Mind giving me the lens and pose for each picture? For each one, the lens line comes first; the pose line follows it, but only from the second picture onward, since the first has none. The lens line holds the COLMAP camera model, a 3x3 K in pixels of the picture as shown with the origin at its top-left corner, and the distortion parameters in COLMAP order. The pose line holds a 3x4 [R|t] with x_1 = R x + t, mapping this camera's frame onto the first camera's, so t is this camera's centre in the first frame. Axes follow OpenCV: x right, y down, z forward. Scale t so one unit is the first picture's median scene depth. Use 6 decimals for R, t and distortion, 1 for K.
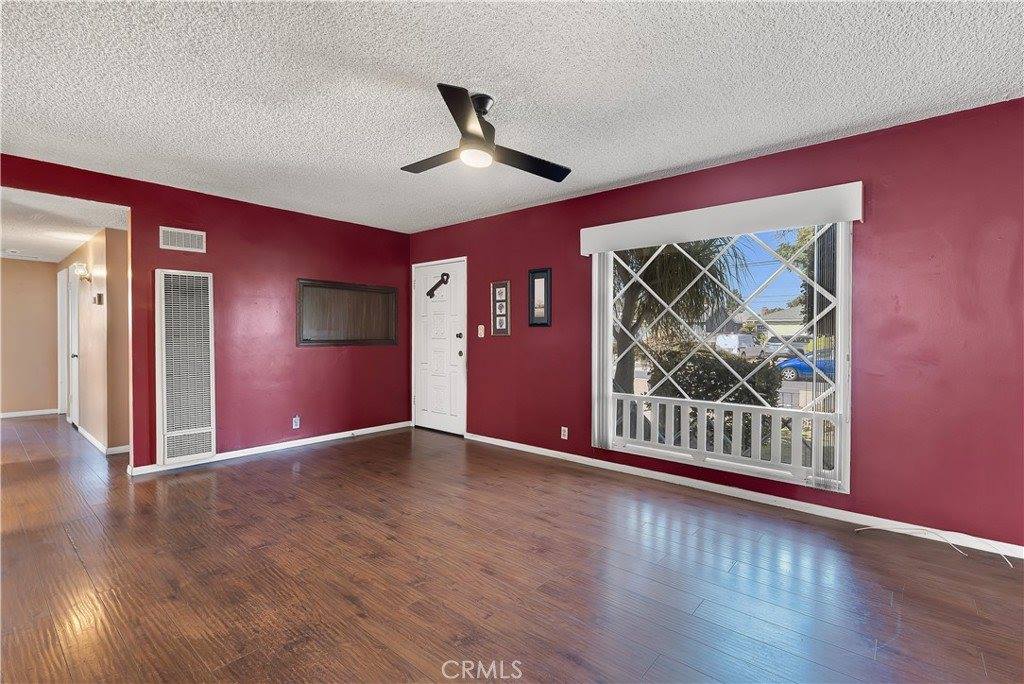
lens RADIAL K [[468.6, 0, 515.8], [0, 468.6, 336.8], [0, 0, 1]] dist [-0.001387, 0.000035]
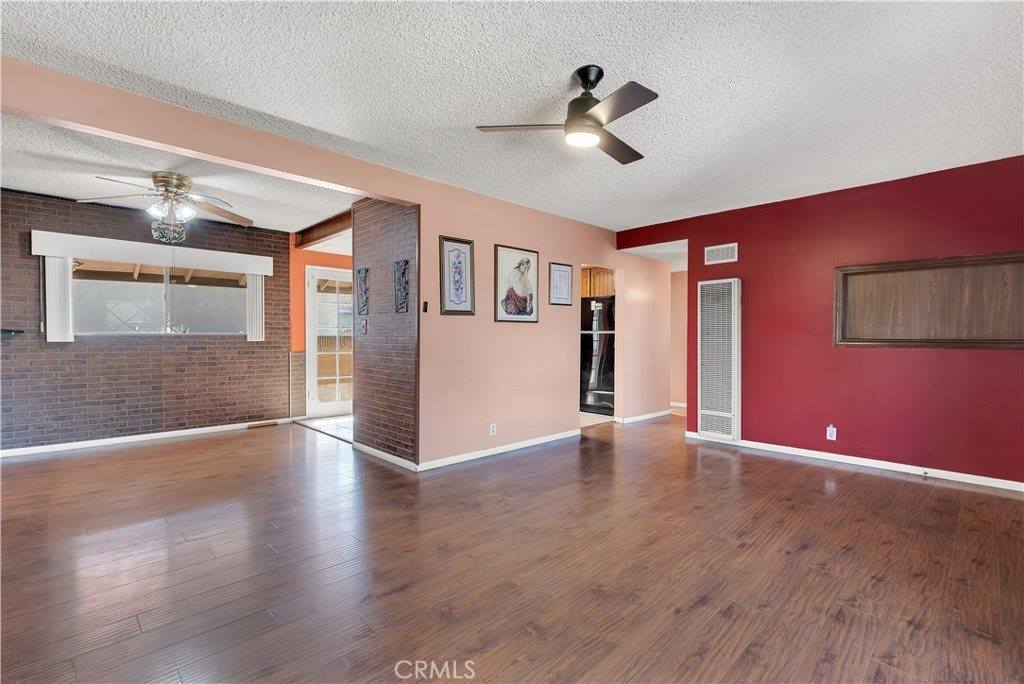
lens RADIAL K [[468.6, 0, 512.2], [0, 468.6, 342.3], [0, 0, 1]] dist [-0.001387, 0.000035]
pose [[-0.095956, 0.006345, -0.995365, 0.540600], [-0.011547, 0.999905, 0.007487, 0.016806], [0.995319, 0.012212, -0.095874, 0.583319]]
